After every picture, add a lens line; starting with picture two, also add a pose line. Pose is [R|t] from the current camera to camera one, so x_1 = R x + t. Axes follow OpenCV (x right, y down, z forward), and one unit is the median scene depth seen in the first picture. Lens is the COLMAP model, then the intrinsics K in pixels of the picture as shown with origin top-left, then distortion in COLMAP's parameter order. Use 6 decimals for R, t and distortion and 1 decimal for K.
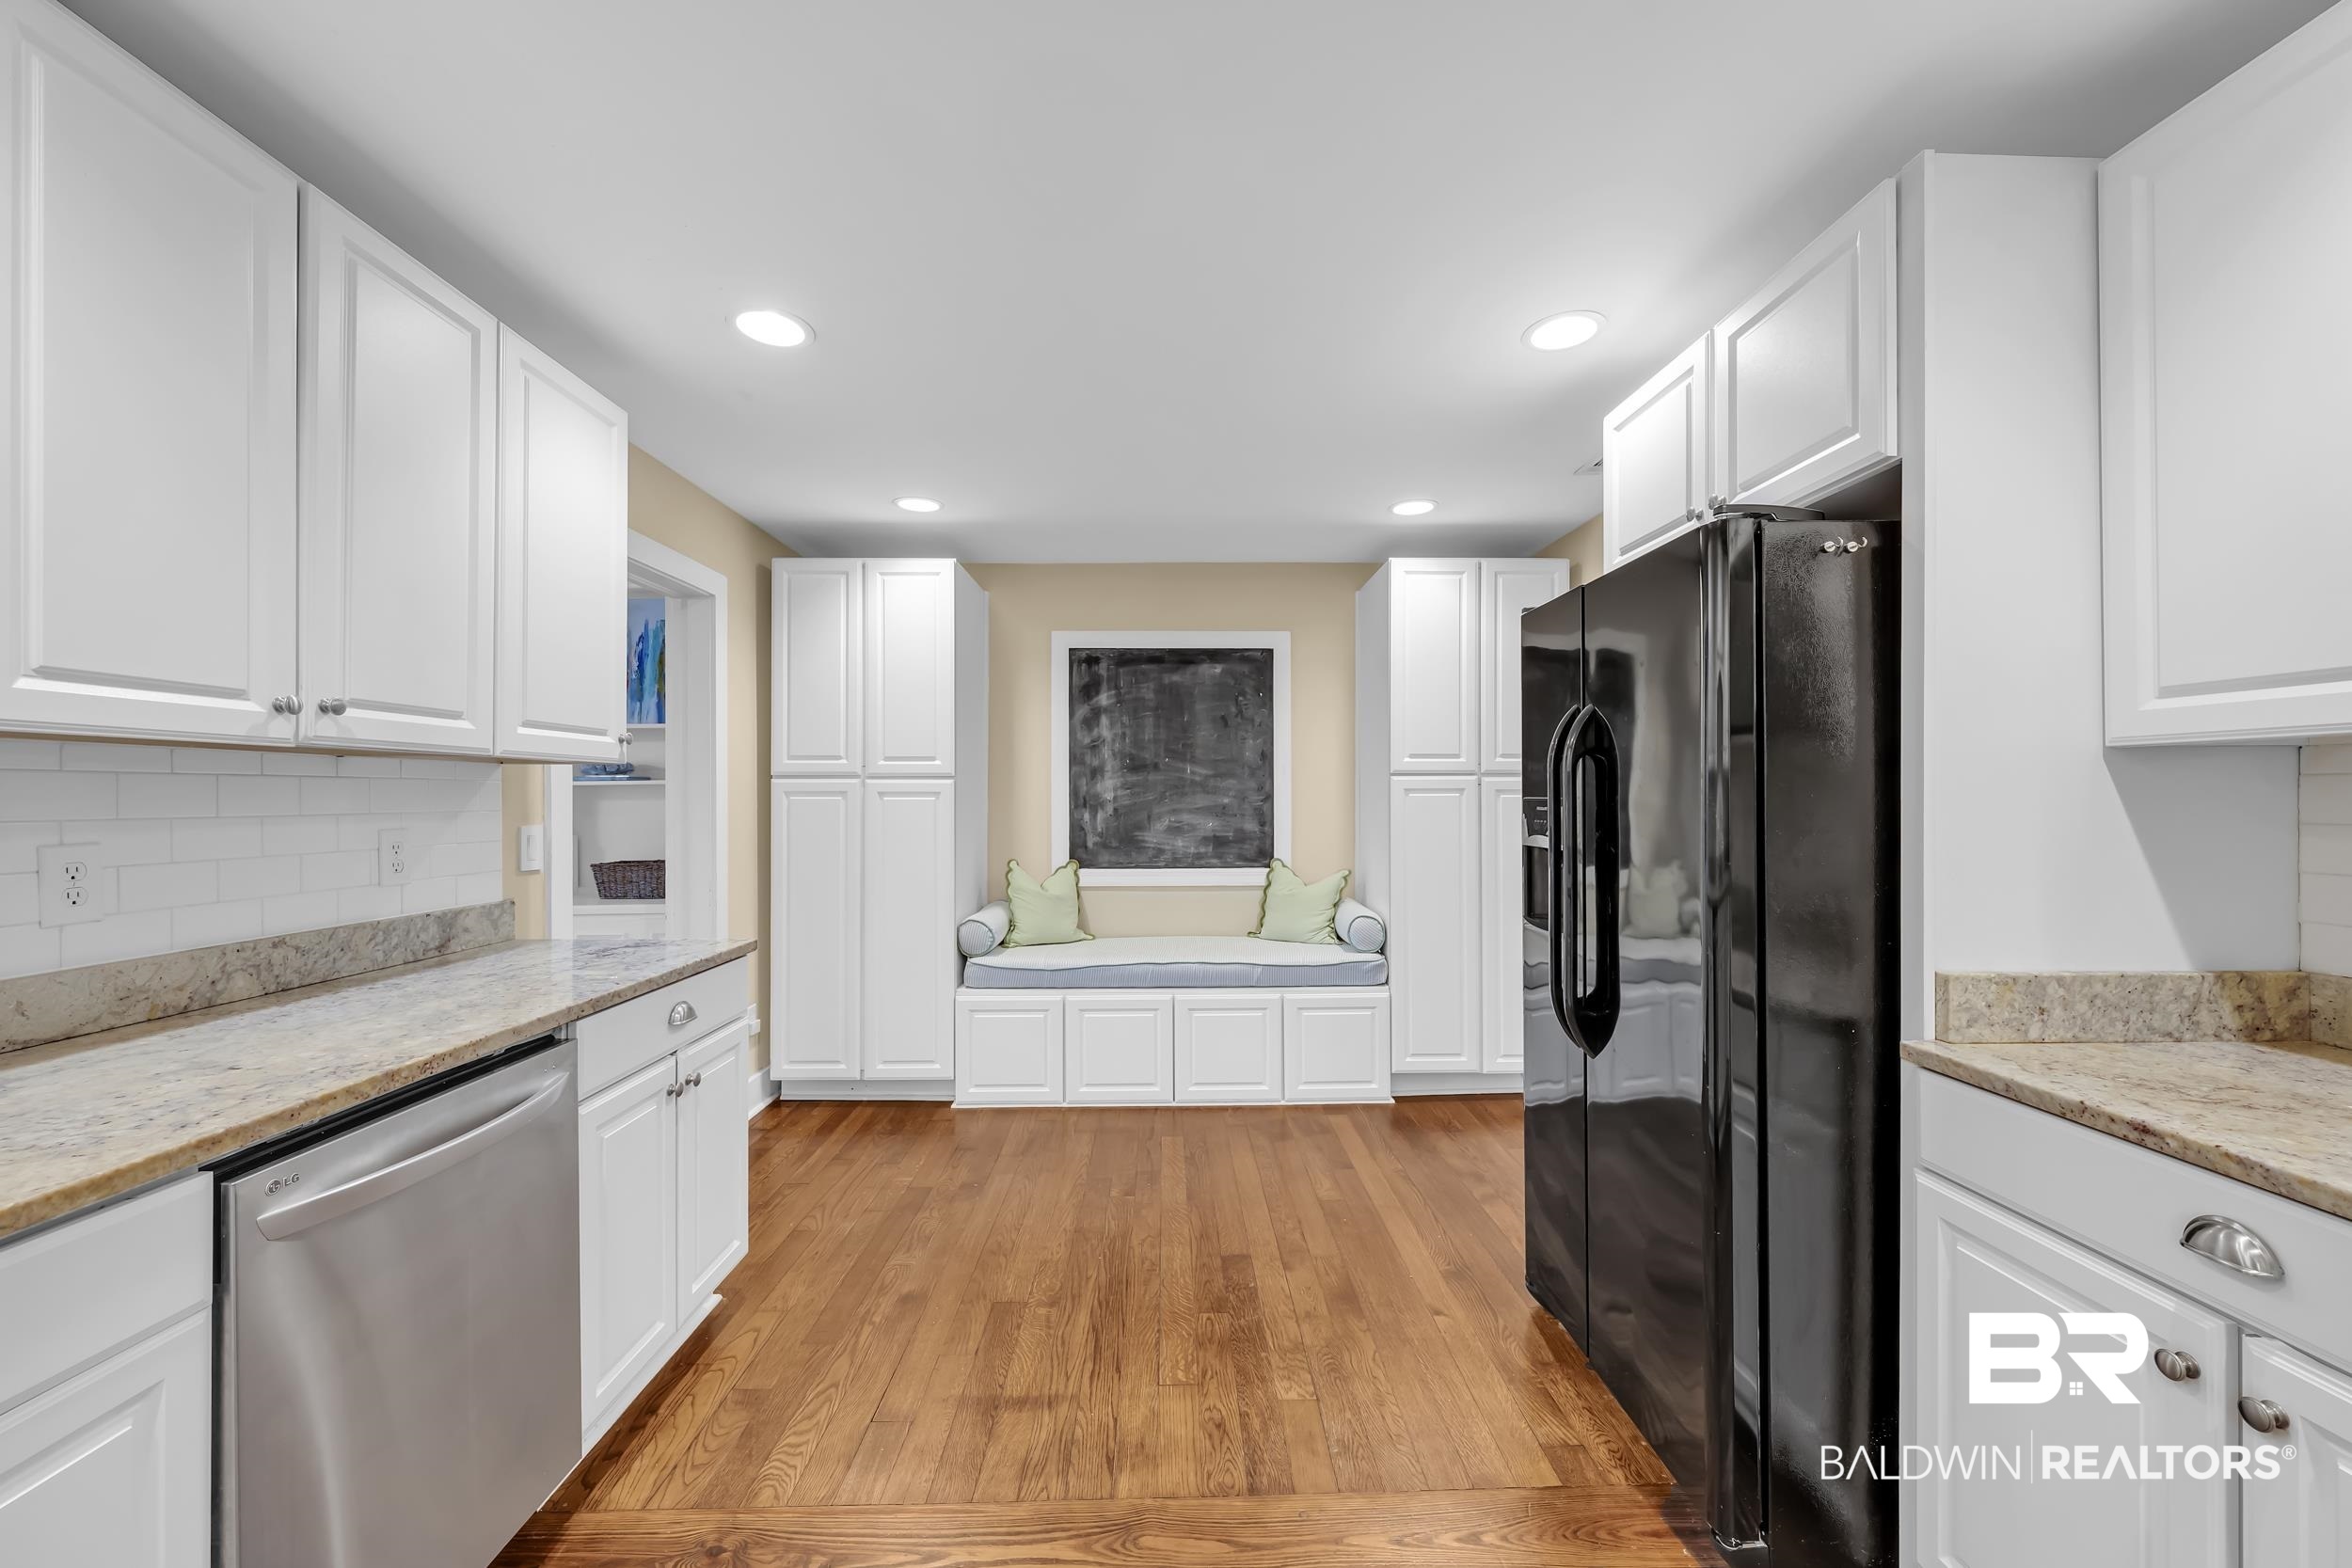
lens RADIAL K [[897.8, 0, 1176.0], [0, 897.8, 784.0], [0, 0, 1]] dist [-0.001221, -0.000201]
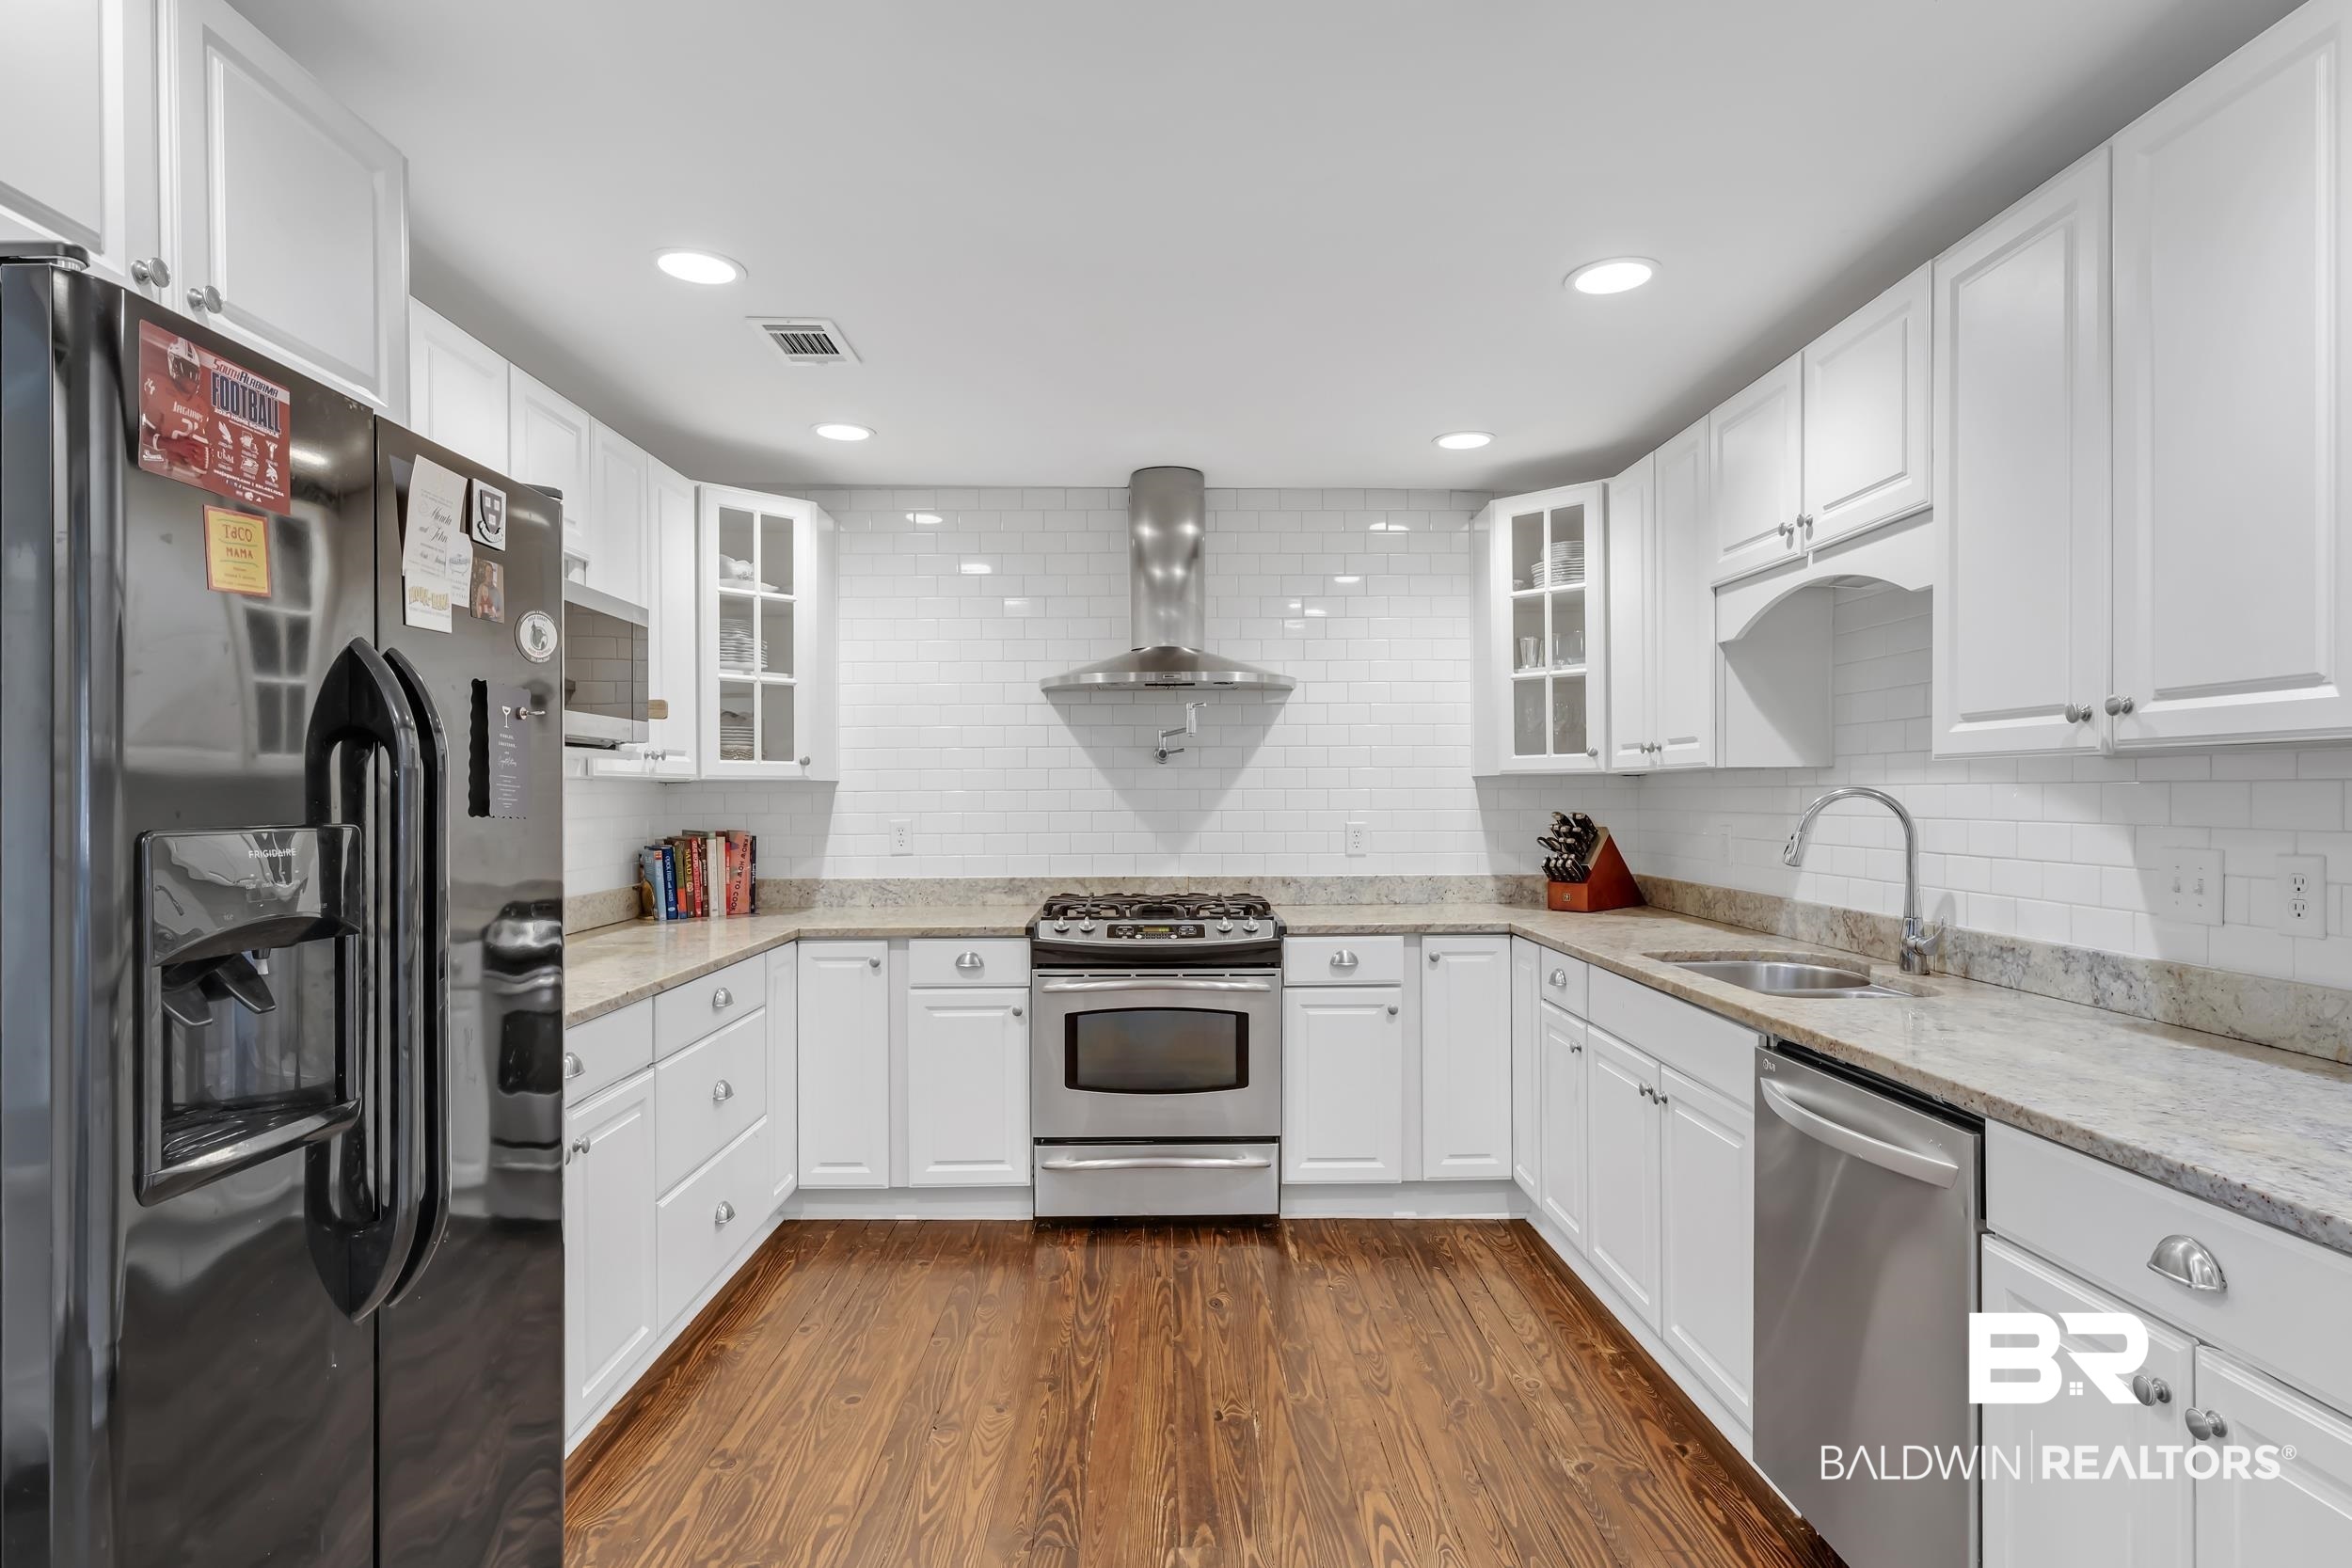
lens RADIAL K [[1253.2, 0, 1176.0], [0, 1253.2, 784.0], [0, 0, 1]] dist [0.000697, 0.000439]
pose [[-0.999983, 0.005463, -0.002095, -0.005093], [0.005506, 0.999757, -0.021354, 0.010045], [0.001978, -0.021366, -0.999770, 1.907319]]
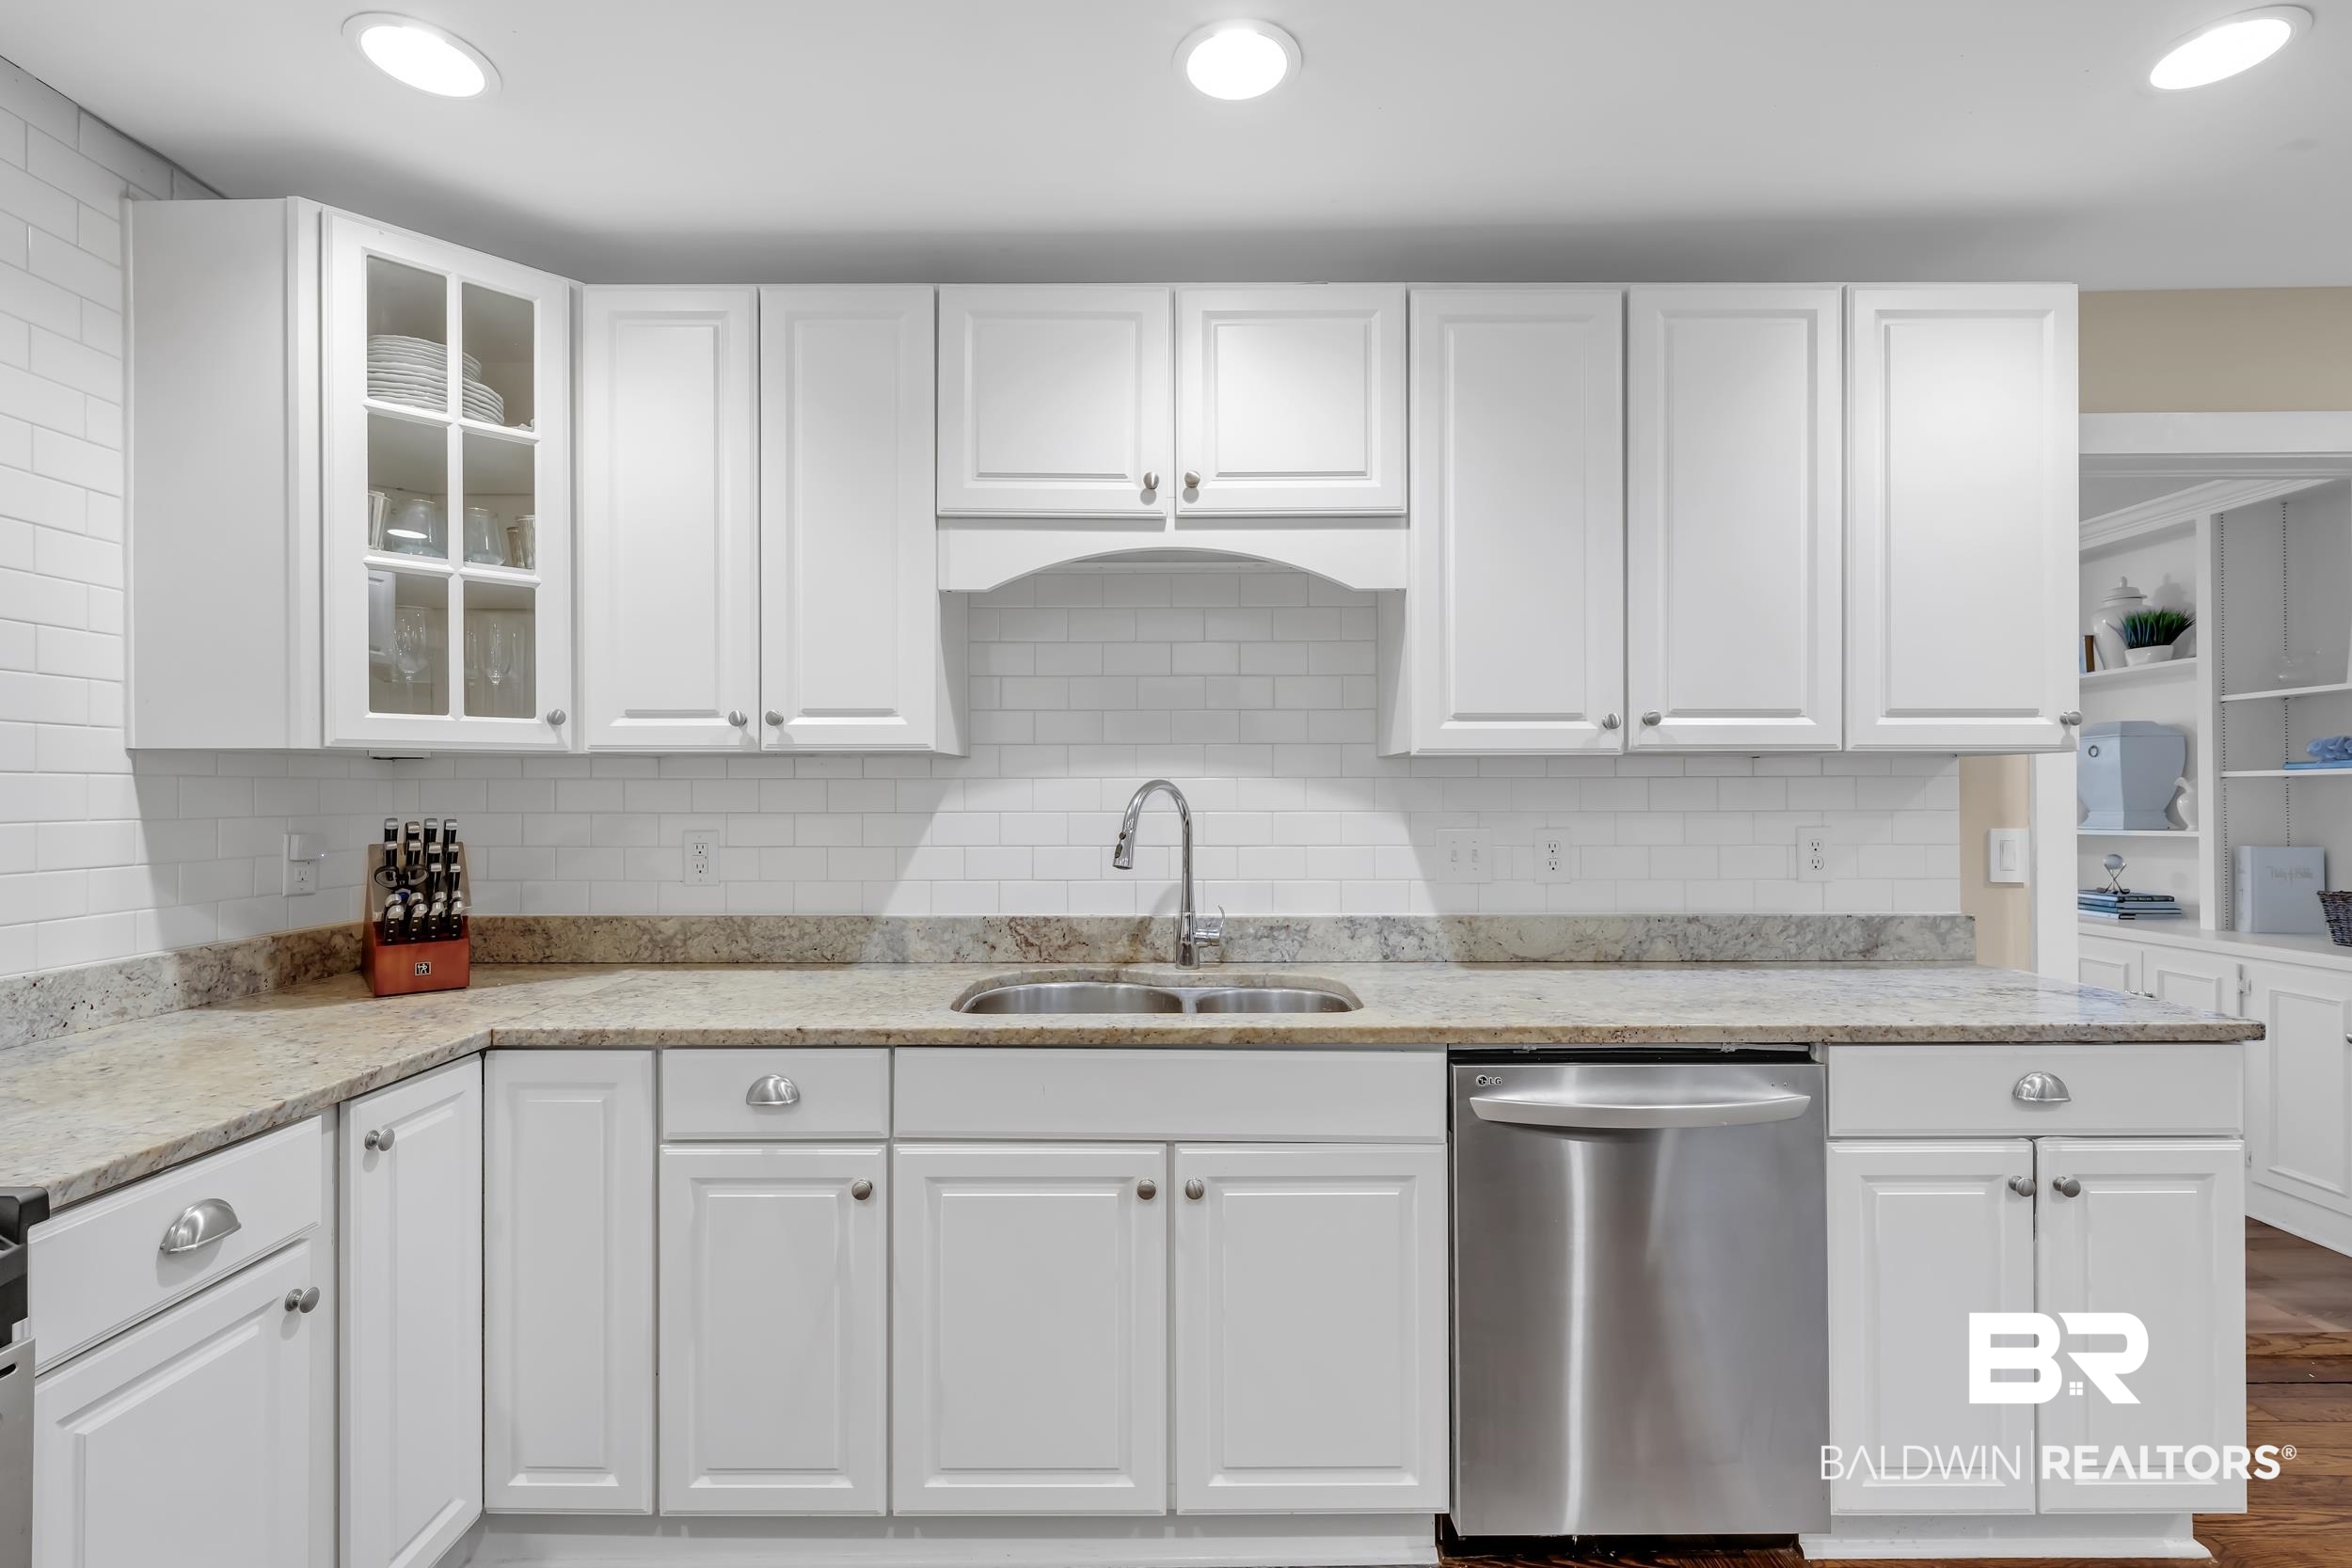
lens RADIAL K [[1049.1, 0, 1176.0], [0, 1049.1, 784.0], [0, 0, 1]] dist [0.000722, 0.000214]
pose [[-0.018447, -0.005815, -0.999813, 0.374866], [0.015247, 0.999865, -0.006097, -0.001812], [0.999714, -0.015357, -0.018356, 0.345626]]
